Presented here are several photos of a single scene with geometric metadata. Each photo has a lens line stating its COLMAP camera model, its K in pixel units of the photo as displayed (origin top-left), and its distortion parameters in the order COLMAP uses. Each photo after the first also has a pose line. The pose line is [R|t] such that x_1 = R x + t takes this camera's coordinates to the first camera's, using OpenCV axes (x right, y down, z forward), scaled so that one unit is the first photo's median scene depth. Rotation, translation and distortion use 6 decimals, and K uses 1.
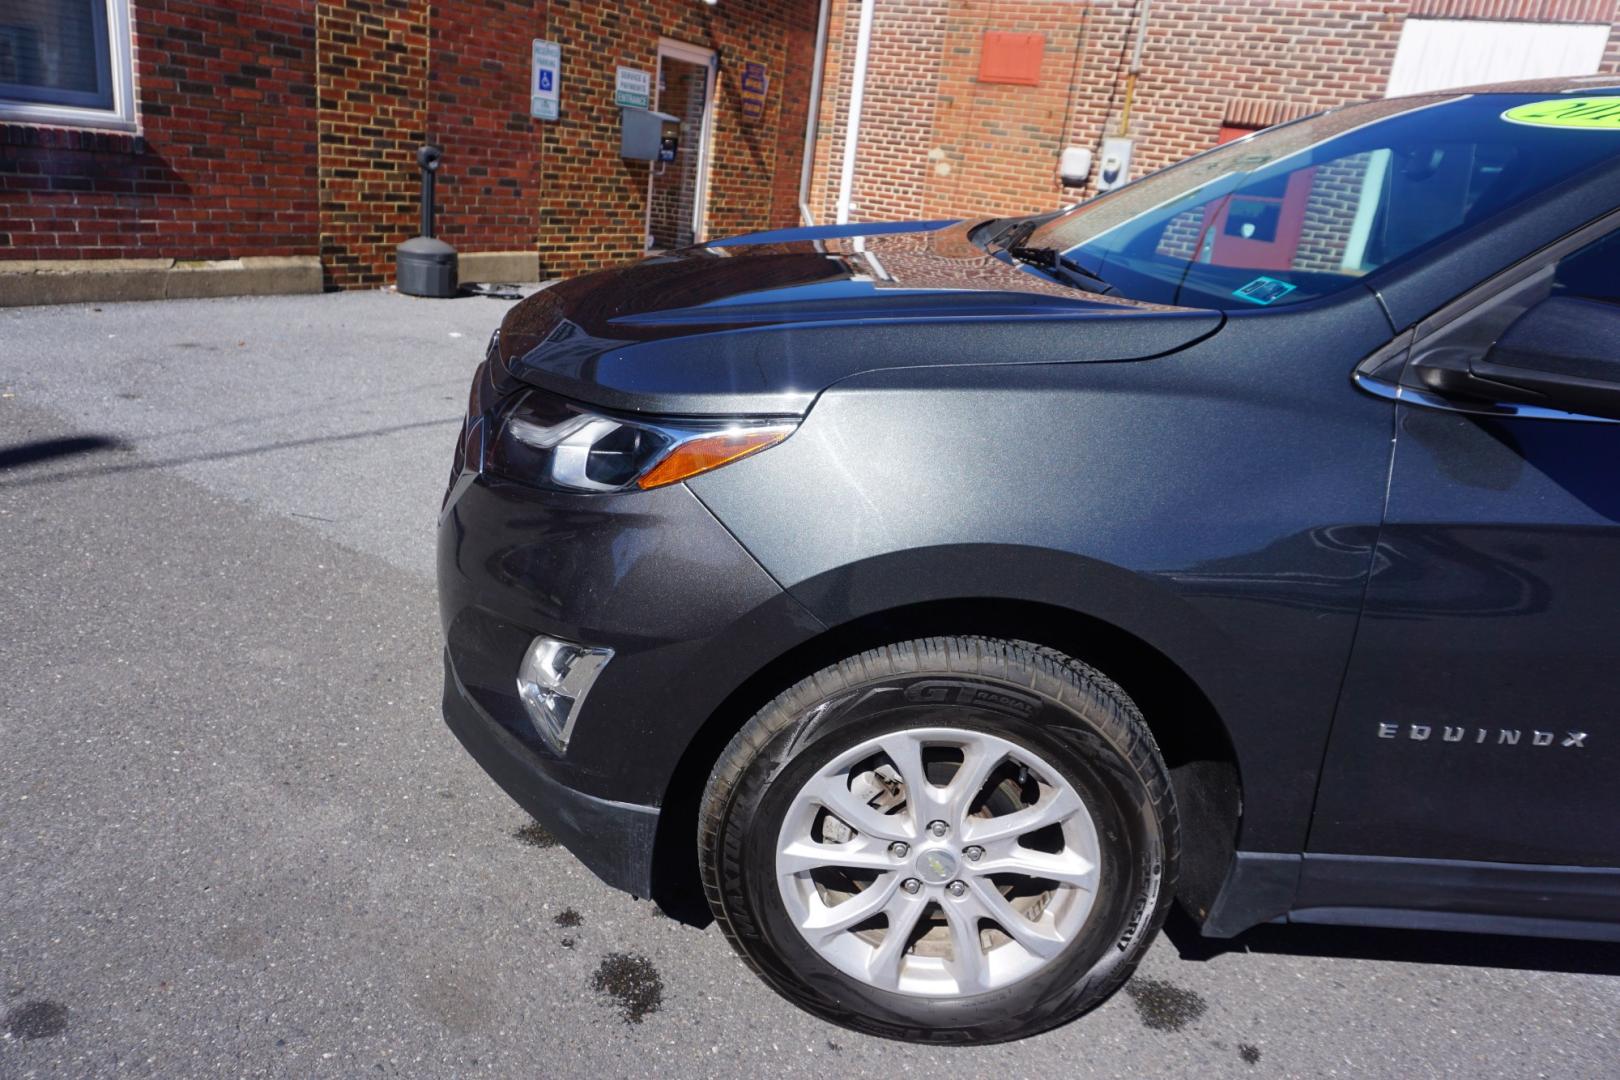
lens RADIAL K [[1084.0, 0, 817.4], [0, 1084.0, 533.9], [0, 0, 1]] dist [-0.046818, 0.034044]
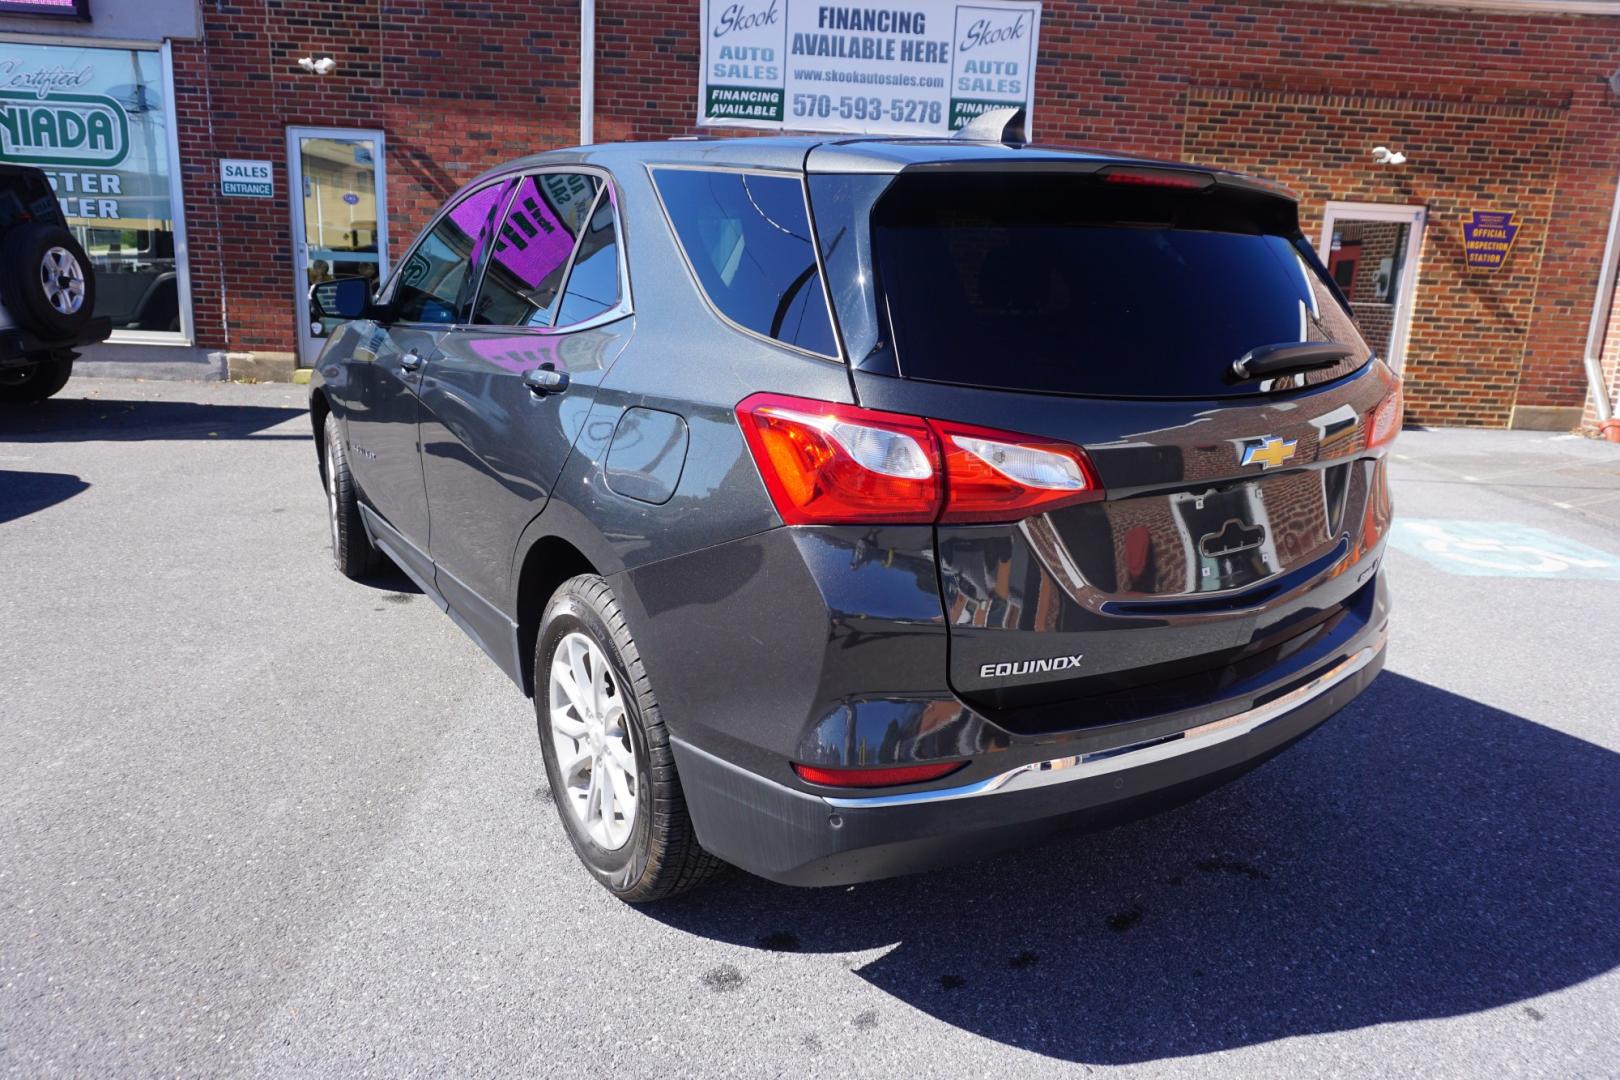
lens RADIAL K [[1084.0, 0, 806.0], [0, 1084.0, 537.3], [0, 0, 1]] dist [-0.046818, 0.034044]
pose [[0.507920, 0.110409, -0.854299, 0.712469], [-0.261919, 0.964590, -0.031061, 0.040523], [0.820619, 0.239534, 0.518853, 0.126025]]
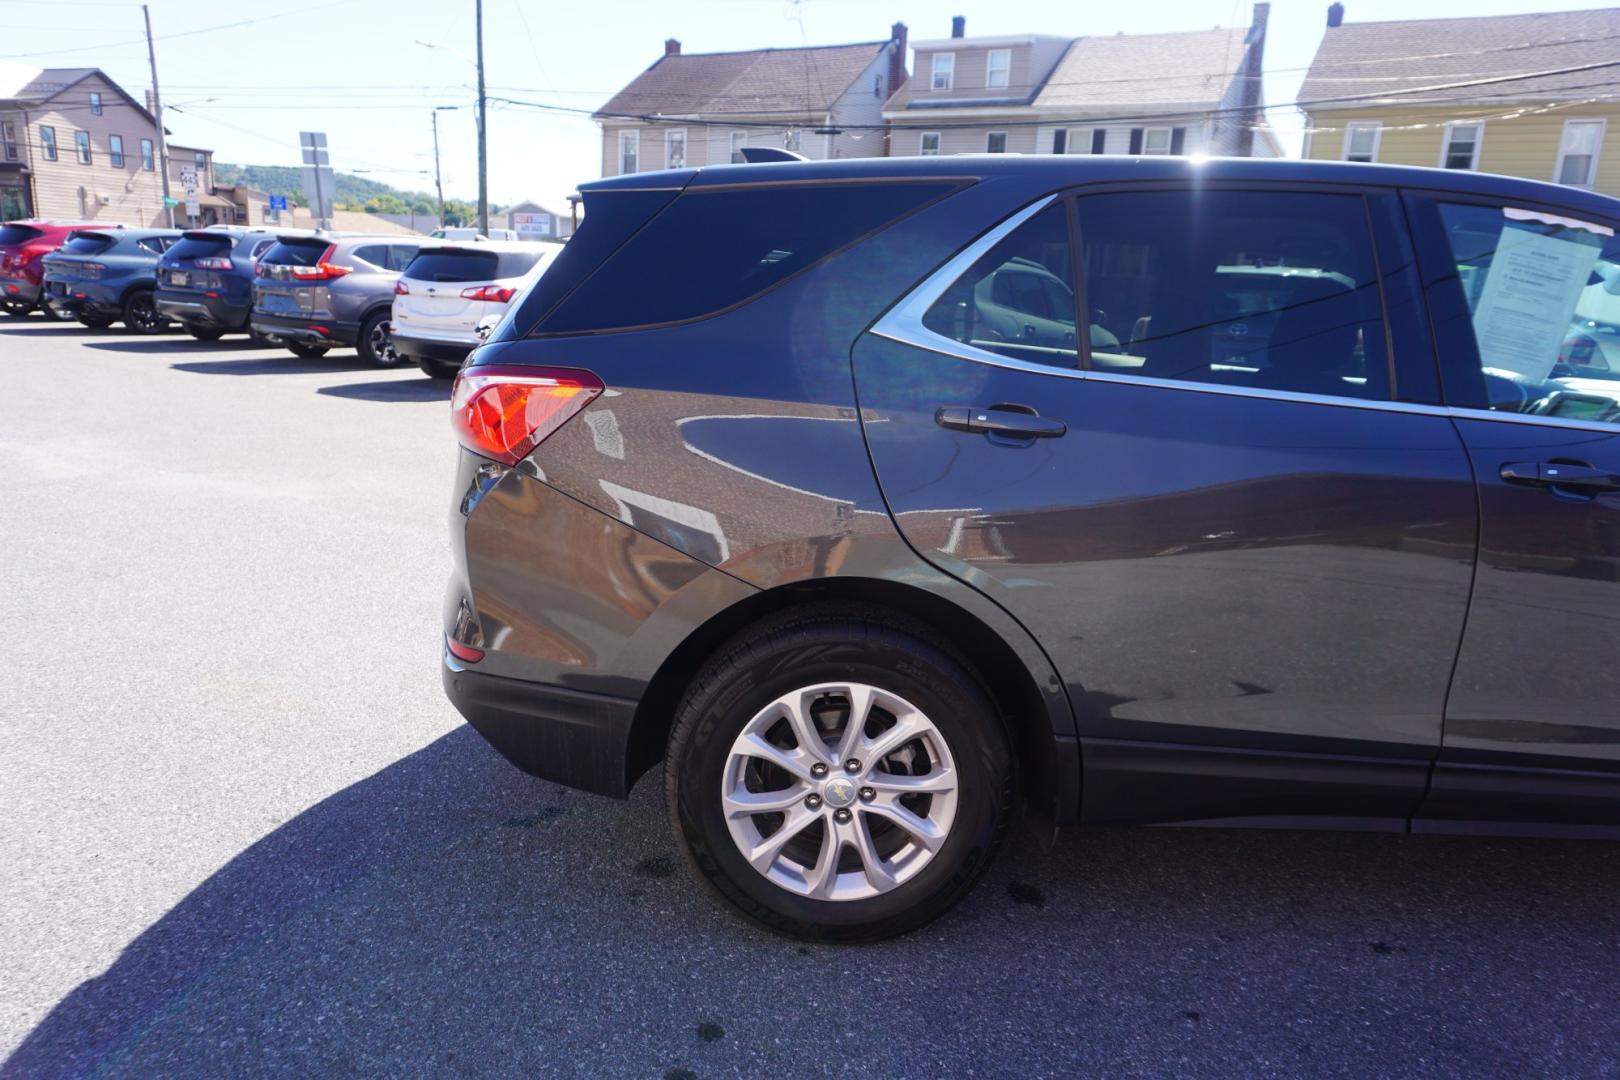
lens RADIAL K [[1084.0, 0, 804.6], [0, 1084.0, 535.0], [0, 0, 1]] dist [-0.046818, 0.034044]
pose [[-0.985498, -0.169108, 0.014003, 0.411539], [-0.134426, 0.828412, 0.543749, -0.204982], [-0.103553, 0.533982, -0.839131, 0.705921]]
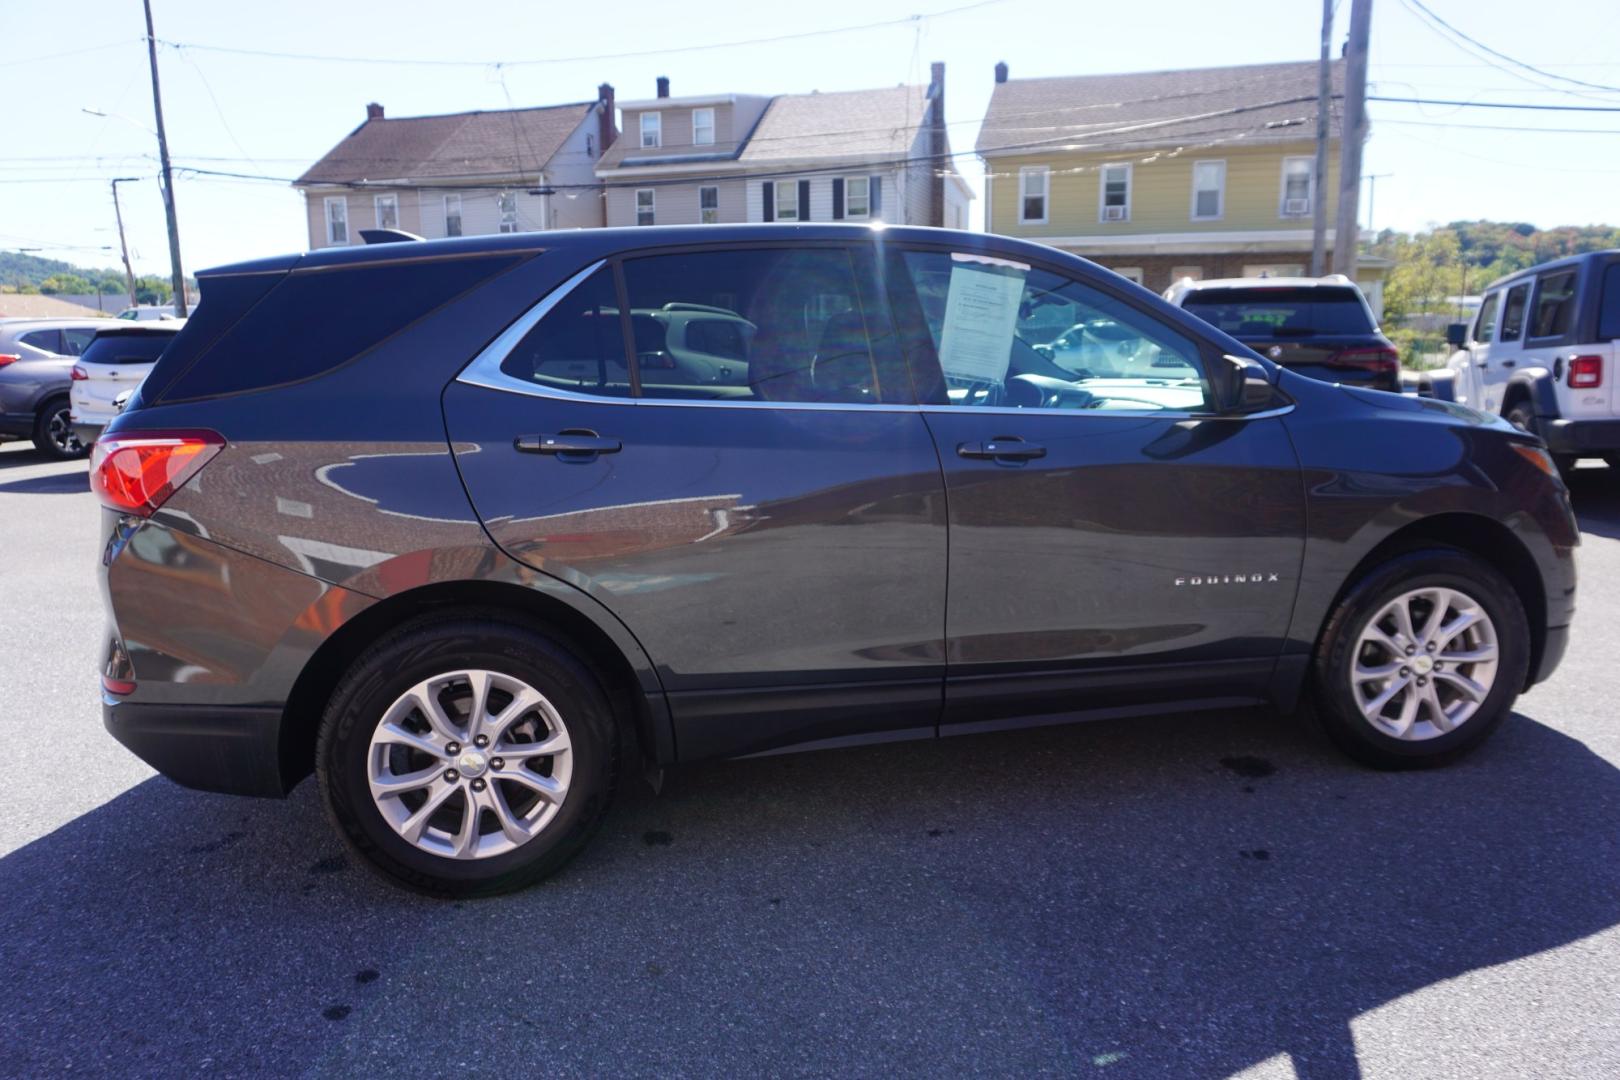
lens RADIAL K [[1084.0, 0, 800.7], [0, 1084.0, 537.5], [0, 0, 1]] dist [-0.046818, 0.034044]
pose [[-0.978922, -0.070778, -0.191579, 0.360877], [-0.155749, 0.865496, 0.476087, -0.235751], [0.132114, 0.495890, -0.858277, 0.774802]]
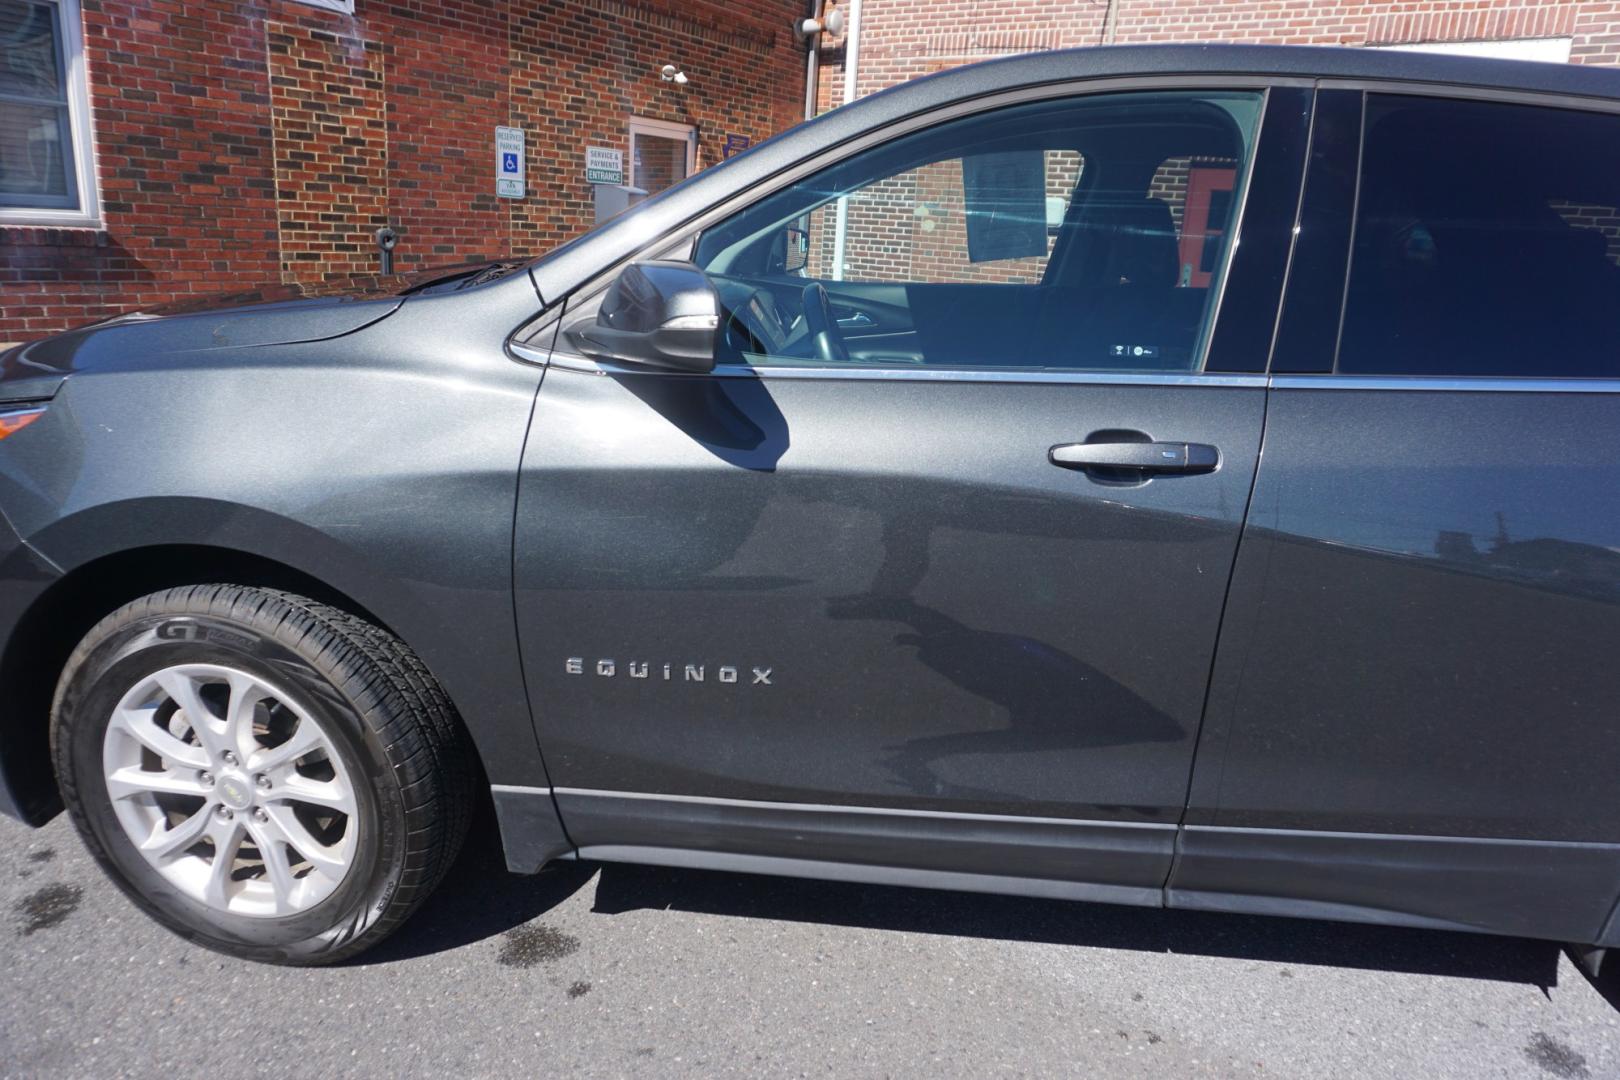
lens RADIAL K [[1084.0, 0, 813.6], [0, 1084.0, 539.0], [0, 0, 1]] dist [-0.046818, 0.034044]
pose [[0.993196, -0.022699, -0.114218, 0.191059], [0.016081, 0.998156, -0.058534, 0.025966], [0.115336, 0.056299, 0.991730, -0.015042]]
